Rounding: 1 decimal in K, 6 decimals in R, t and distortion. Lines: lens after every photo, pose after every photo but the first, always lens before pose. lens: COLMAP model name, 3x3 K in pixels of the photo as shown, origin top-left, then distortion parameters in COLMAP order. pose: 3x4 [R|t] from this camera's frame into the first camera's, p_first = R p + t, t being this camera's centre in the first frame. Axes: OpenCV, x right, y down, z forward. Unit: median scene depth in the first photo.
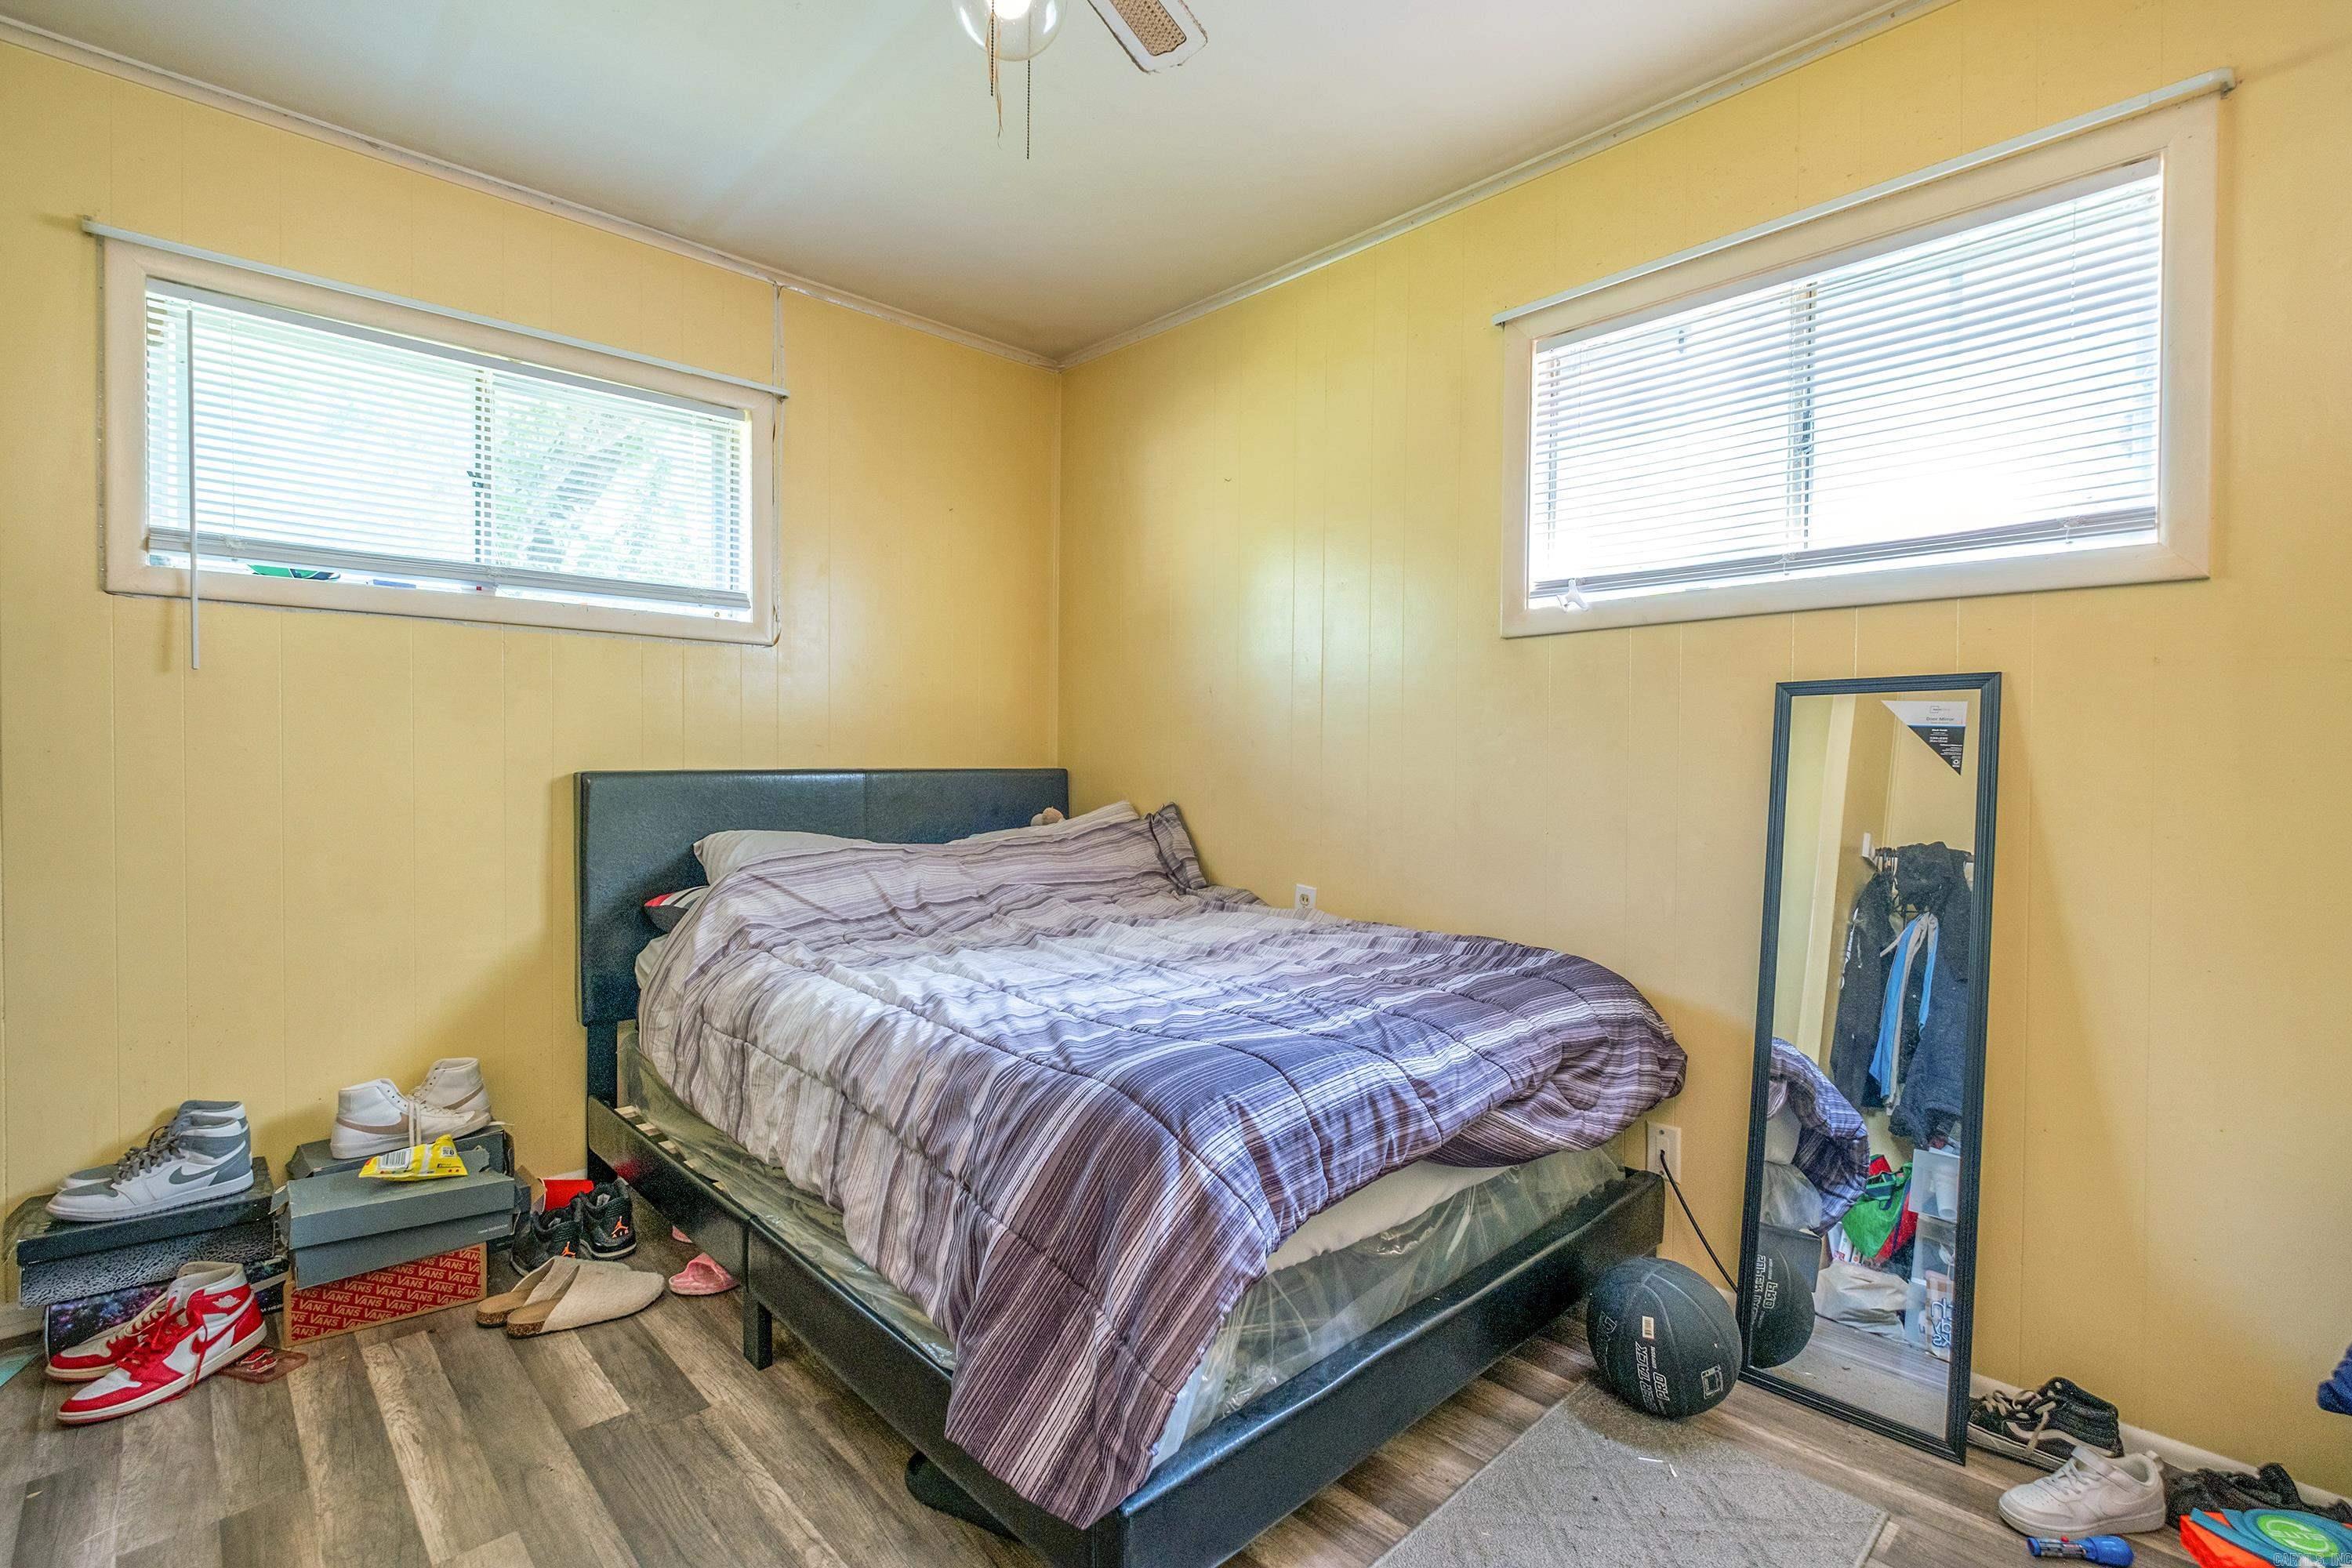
lens RADIAL K [[1077.6, 0, 1186.6], [0, 1077.6, 786.6], [0, 0, 1]] dist [0.000948, -0.000209]
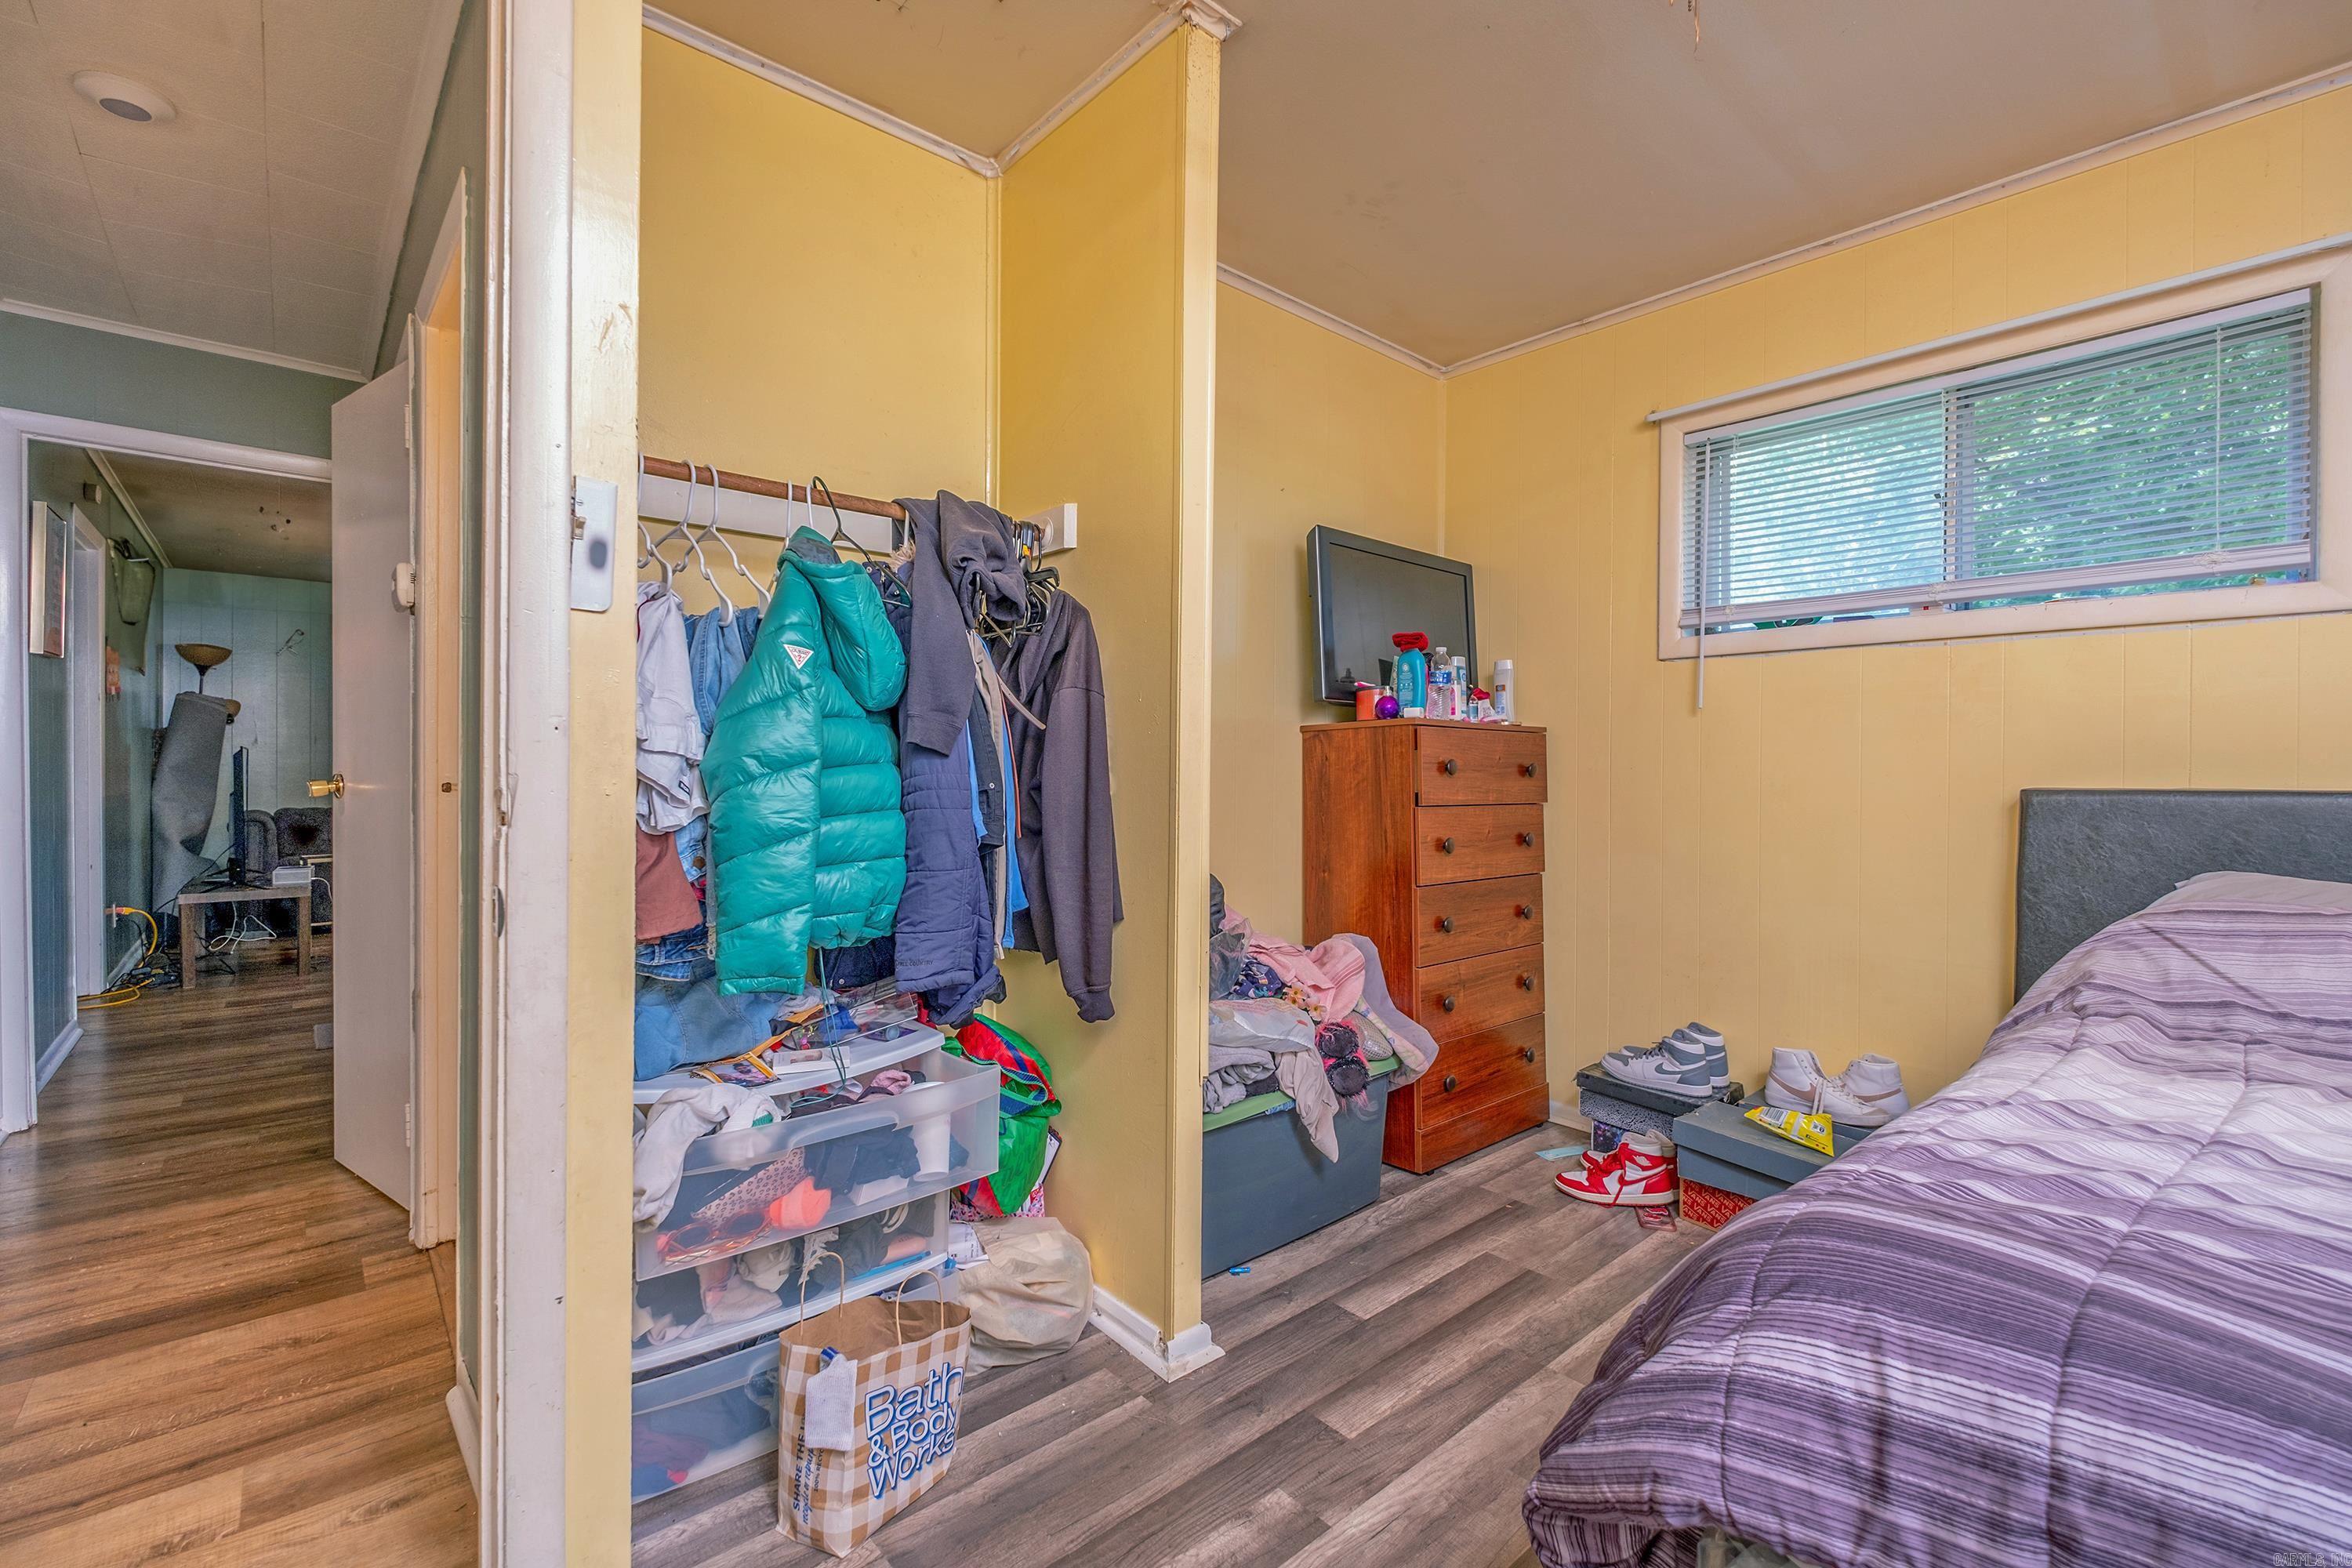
lens RADIAL K [[1034.4, 0, 1188.3], [0, 1034.4, 775.3], [0, 0, 1]] dist [0.001925, -0.000473]
pose [[-0.047106, -0.000156, -0.998890, 0.465307], [-0.029632, 0.999560, 0.001242, -0.007478], [0.998450, 0.029658, -0.047090, 0.441839]]
